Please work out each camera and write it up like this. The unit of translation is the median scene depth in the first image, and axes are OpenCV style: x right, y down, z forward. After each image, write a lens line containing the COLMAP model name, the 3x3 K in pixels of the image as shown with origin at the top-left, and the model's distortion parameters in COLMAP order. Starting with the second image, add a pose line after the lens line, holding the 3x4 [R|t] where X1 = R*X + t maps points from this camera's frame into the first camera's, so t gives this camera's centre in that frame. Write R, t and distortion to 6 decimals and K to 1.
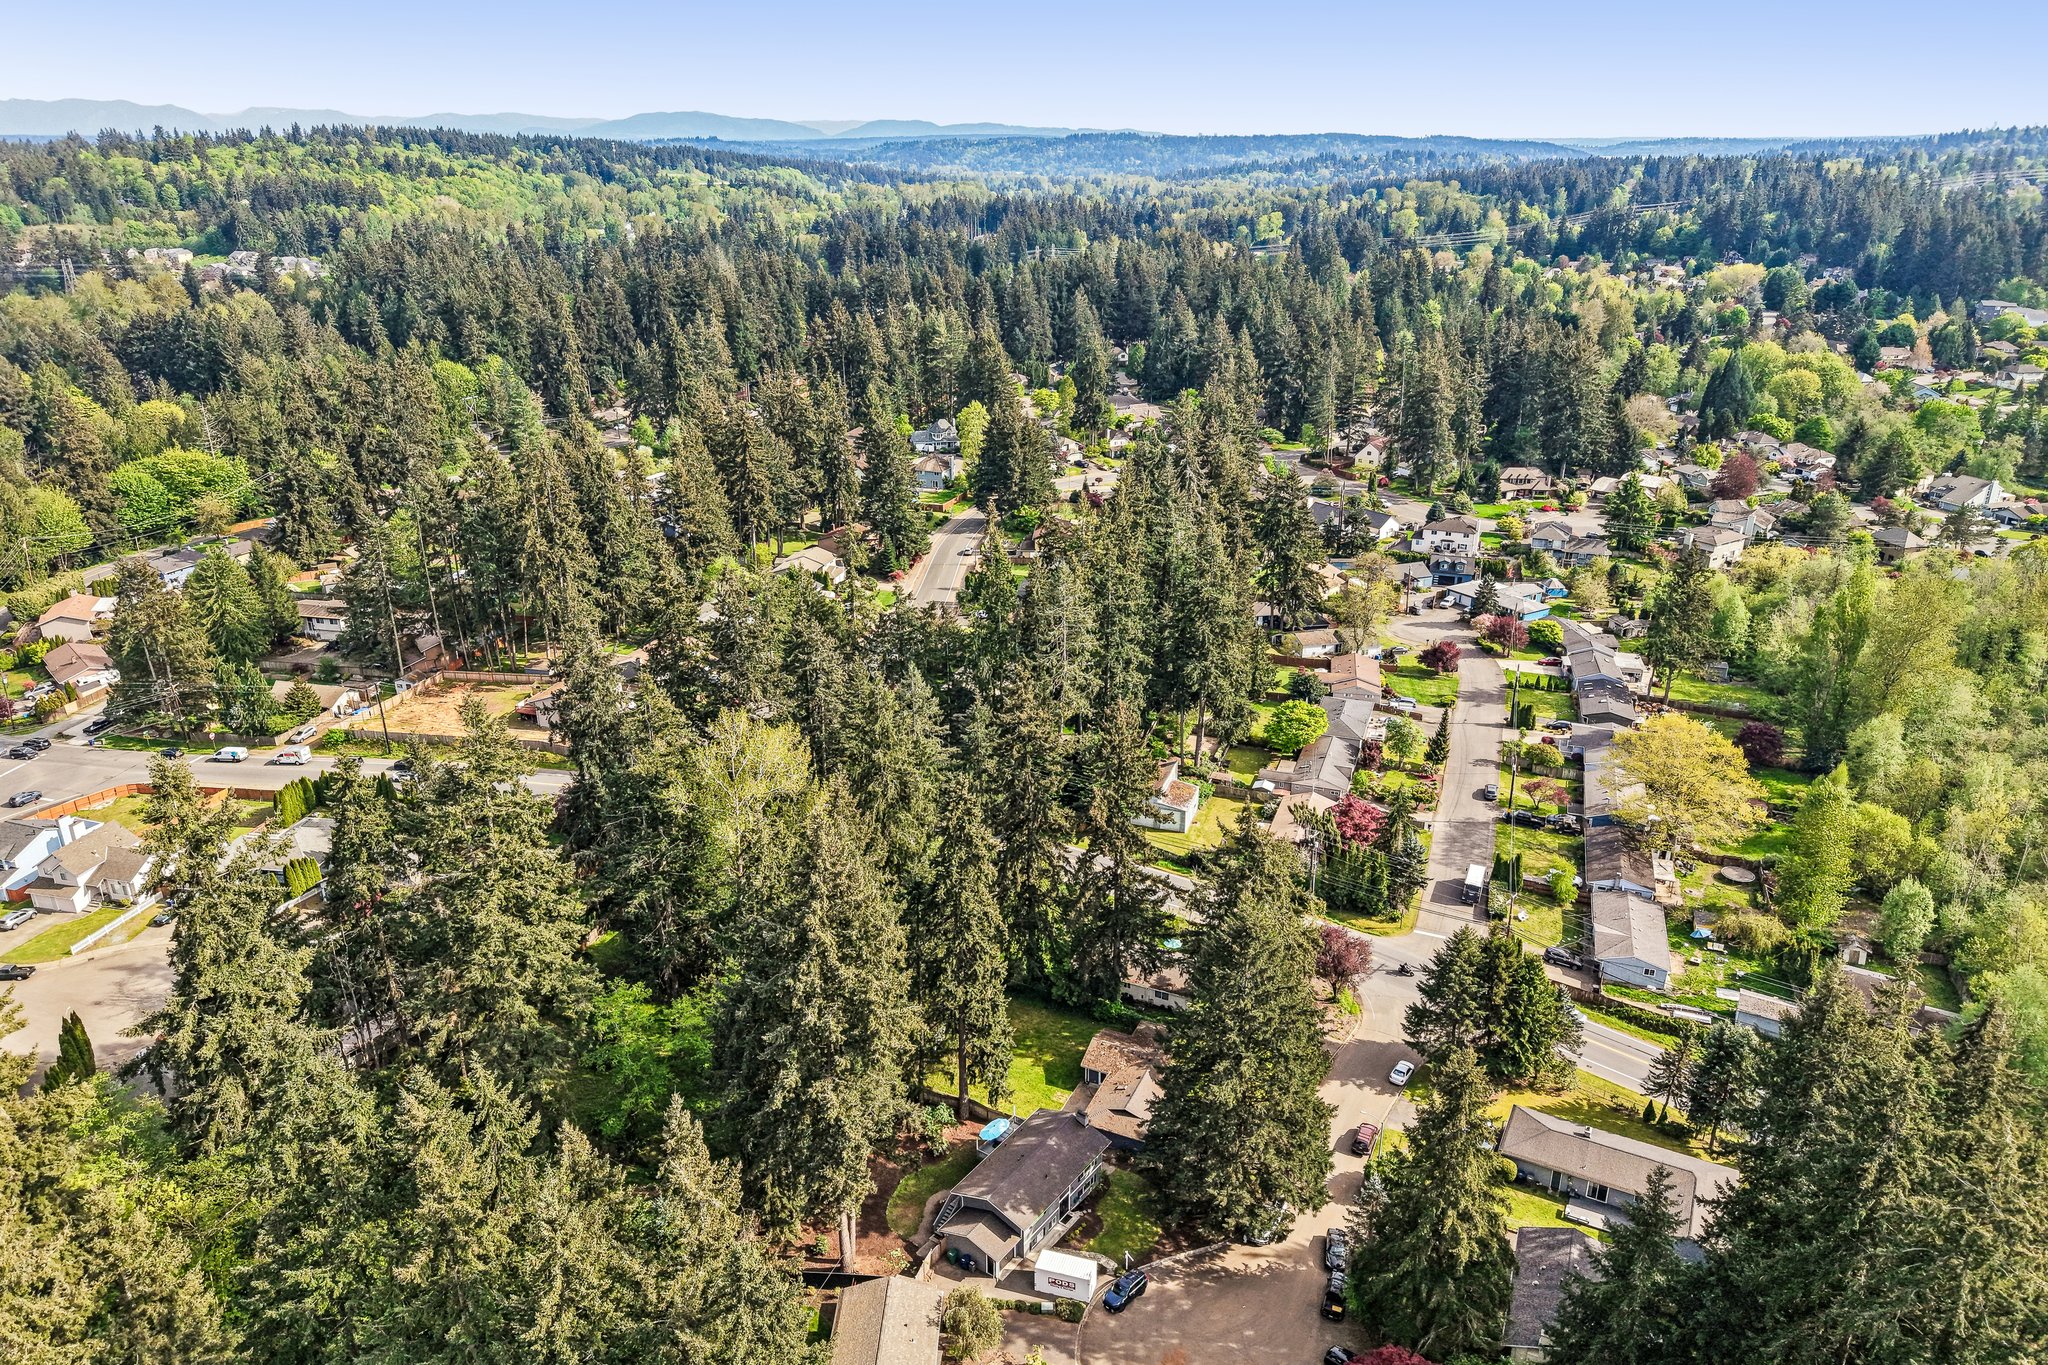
lens RADIAL K [[1381.9, 0, 1024.0], [0, 1381.9, 682.5], [0, 0, 1]] dist [0.011974, -0.018473]
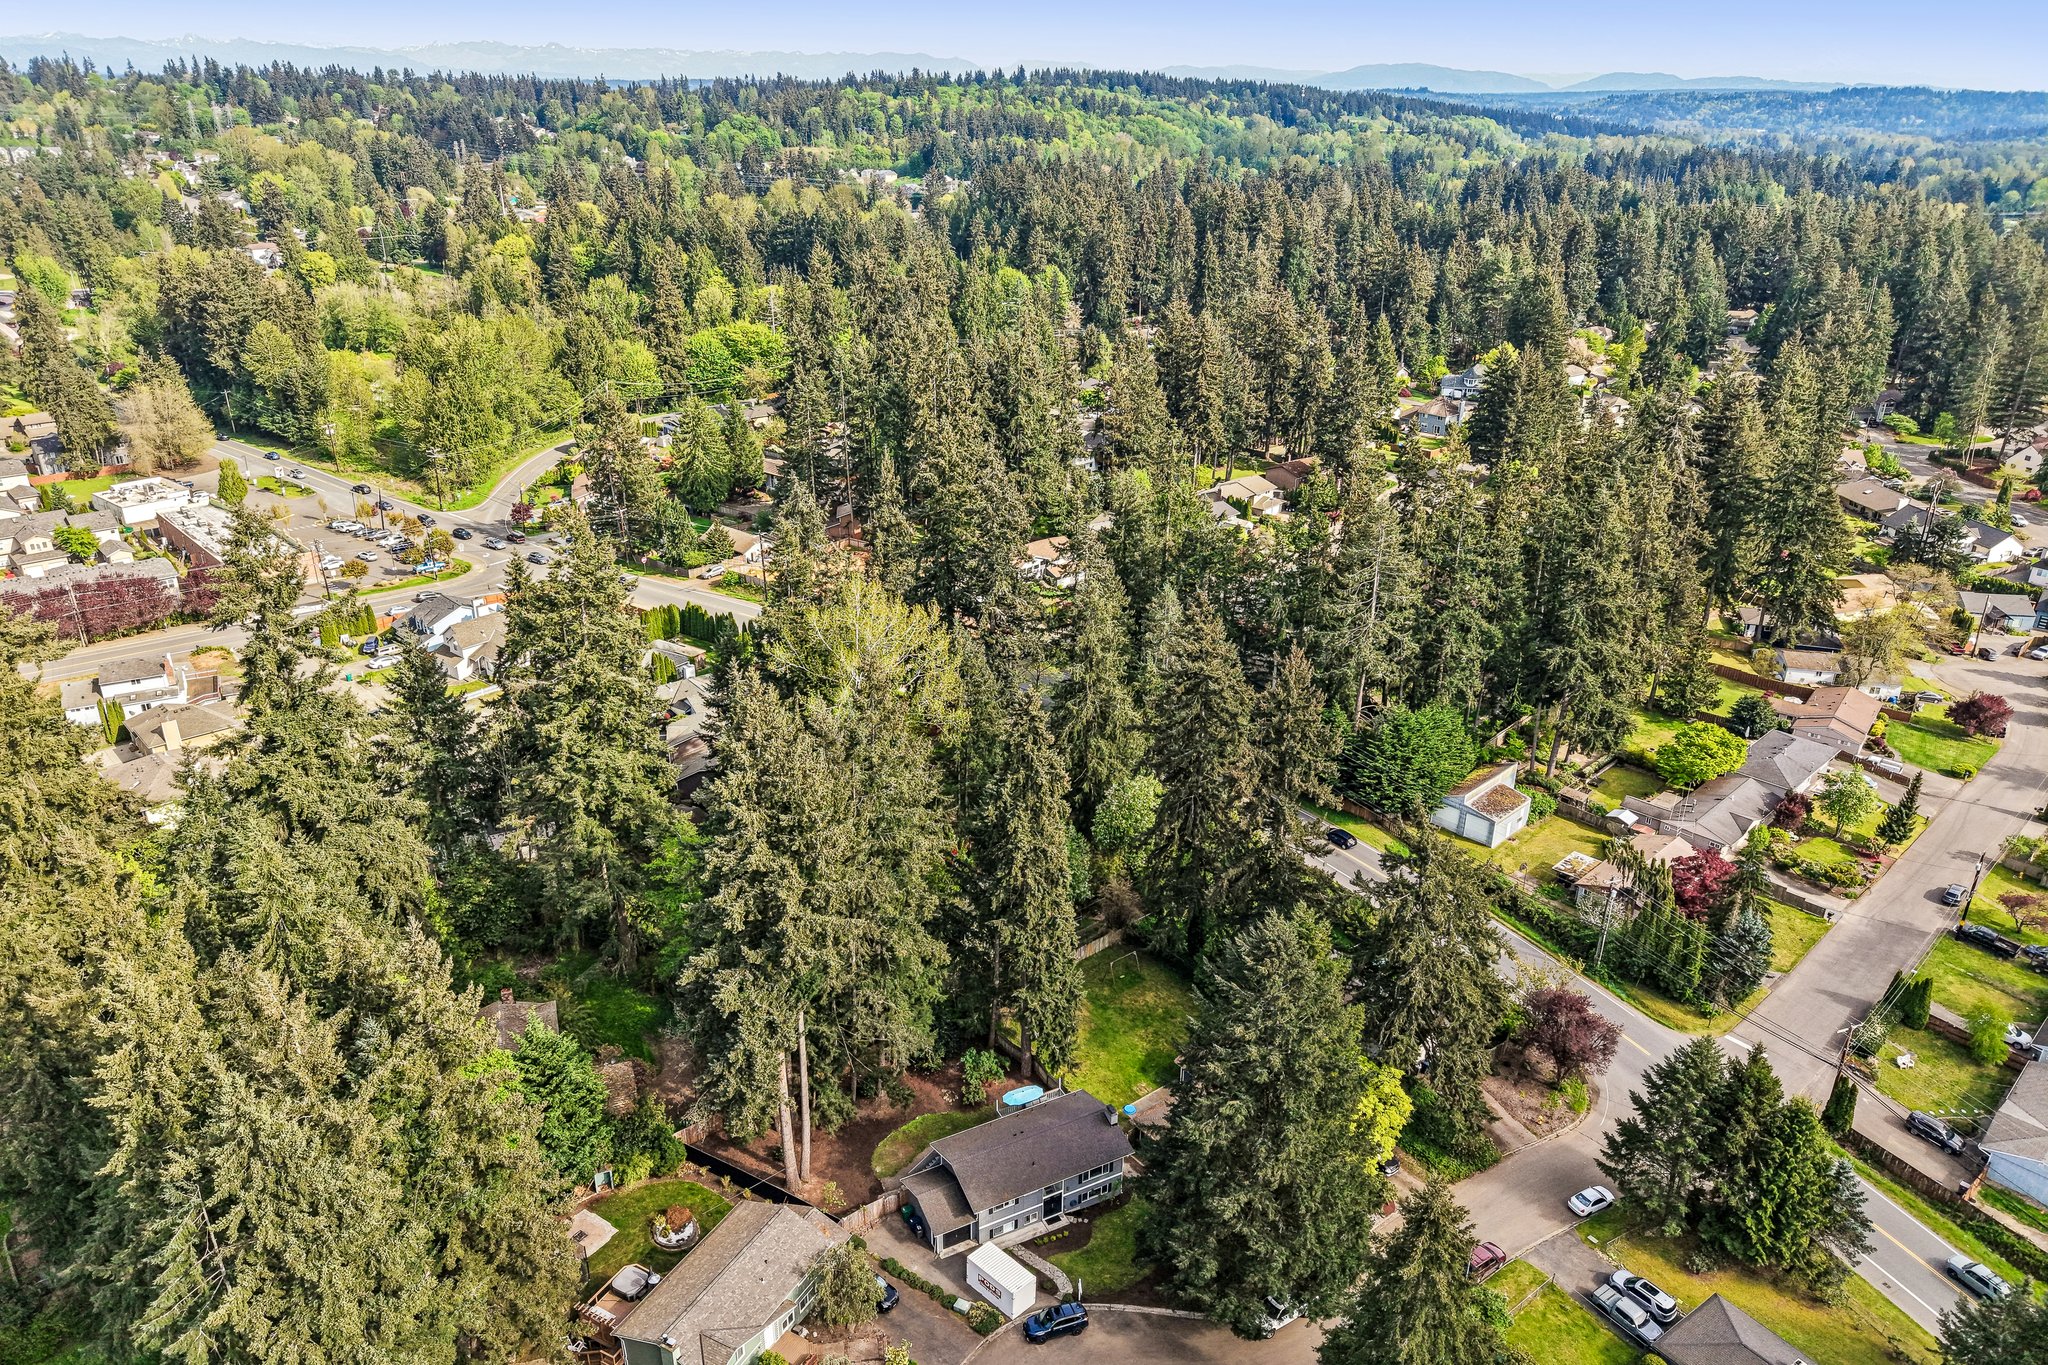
lens RADIAL K [[1365.7, 0, 1024.0], [0, 1365.7, 682.5], [0, 0, 1]] dist [0.005862, -0.005940]
pose [[0.890757, 0.188948, -0.413341, 0.116307], [-0.174811, 0.981955, 0.072154, 0.001473], [0.419515, 0.007985, 0.907713, 0.086471]]
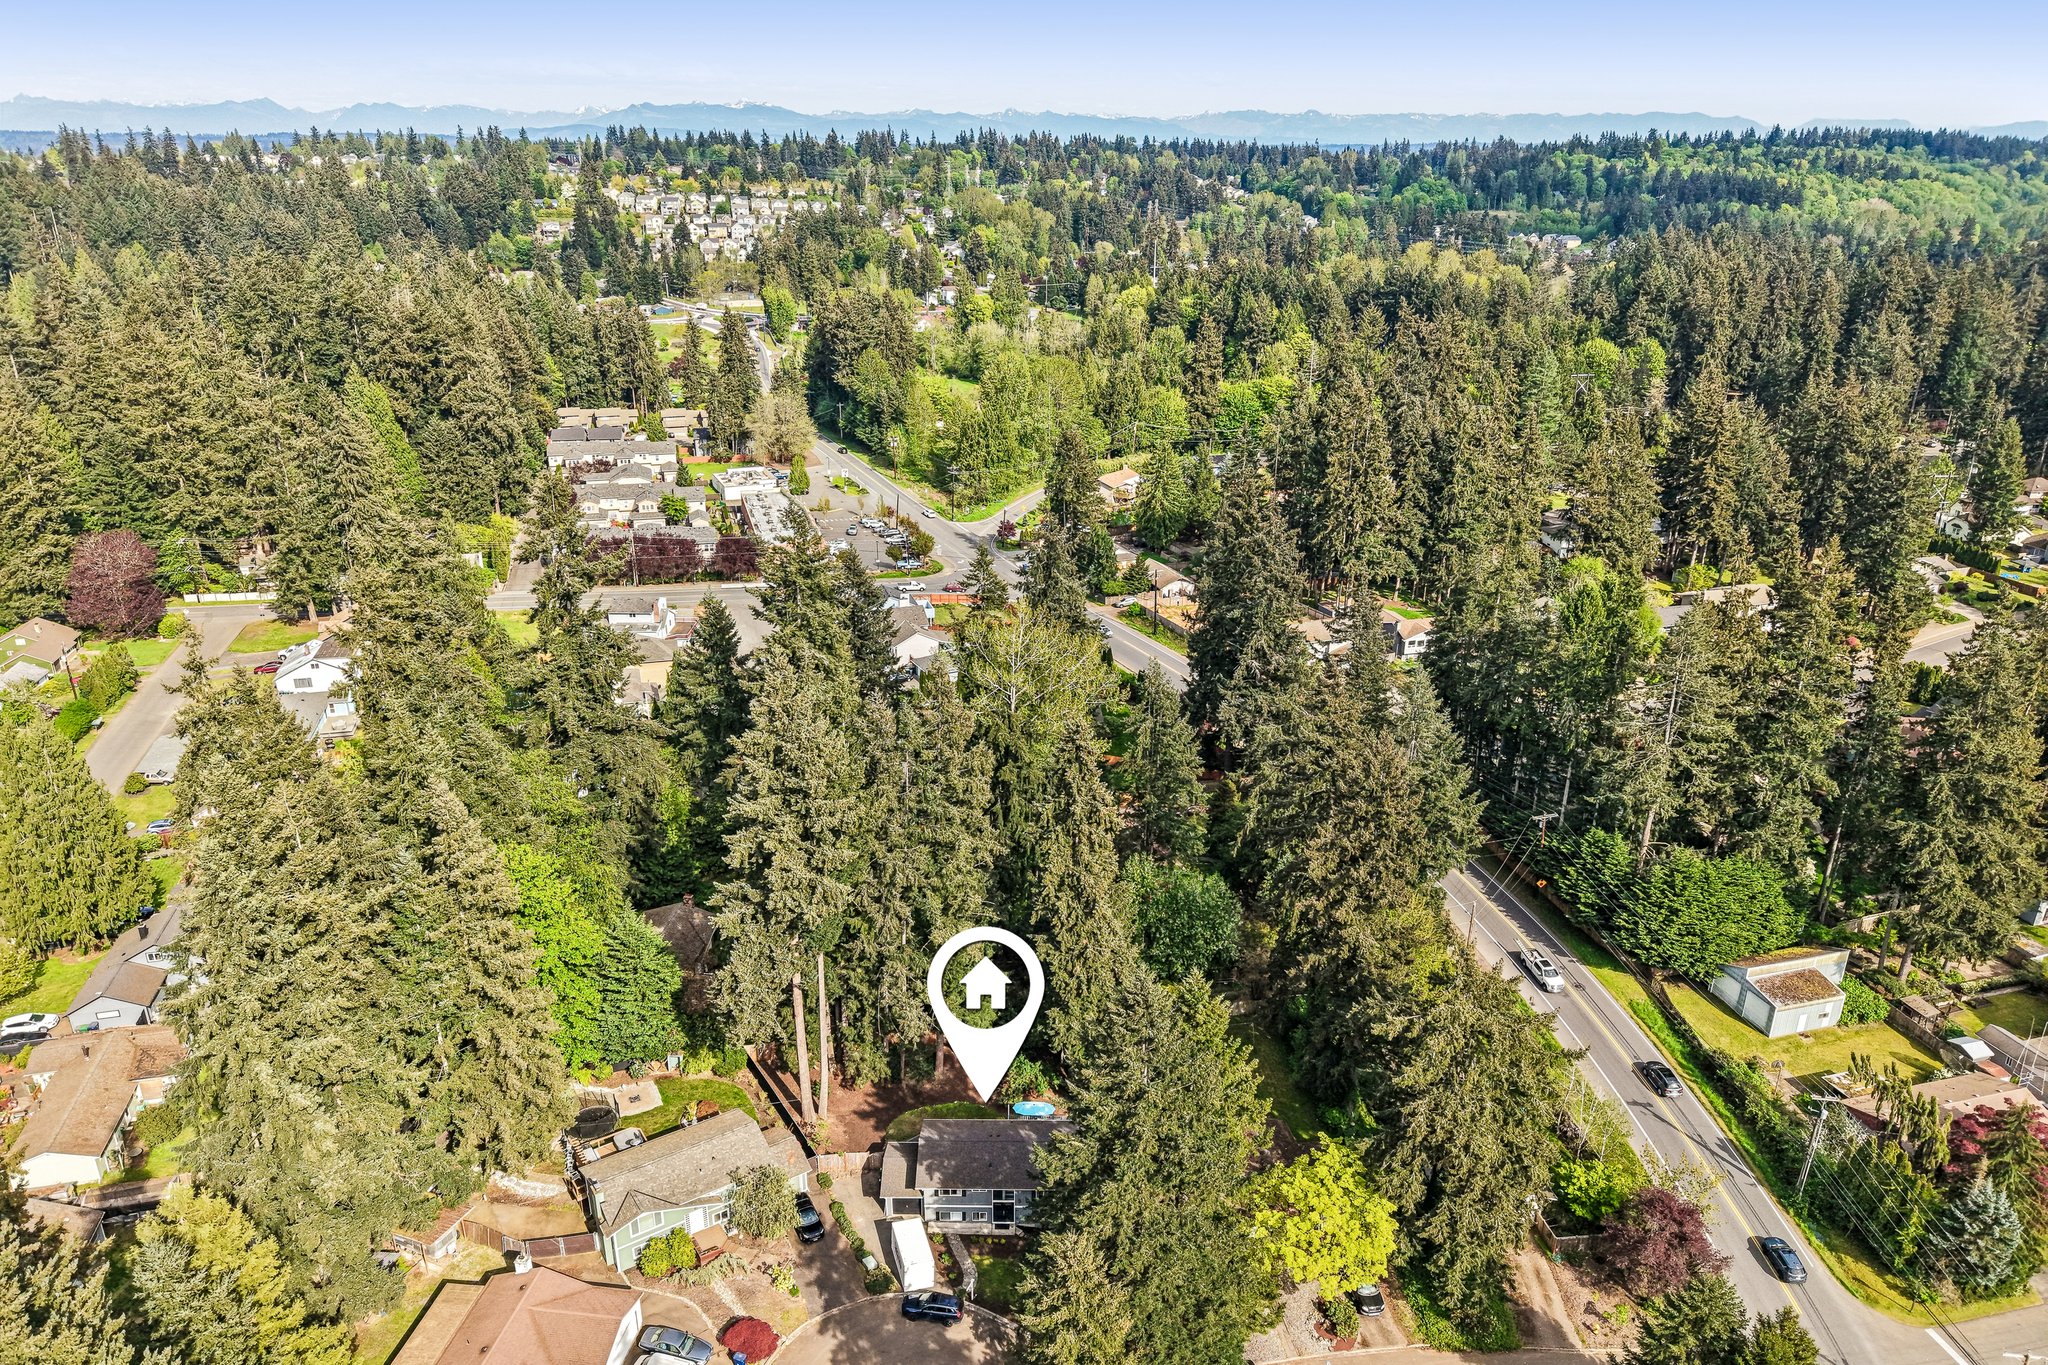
lens RADIAL K [[1365.7, 0, 1024.0], [0, 1365.7, 682.5], [0, 0, 1]] dist [0.005862, -0.005940]
pose [[0.569524, 0.301671, -0.764615, 0.233383], [-0.303195, 0.941722, 0.145712, -0.028079], [0.764012, 0.148841, 0.627799, 0.158107]]
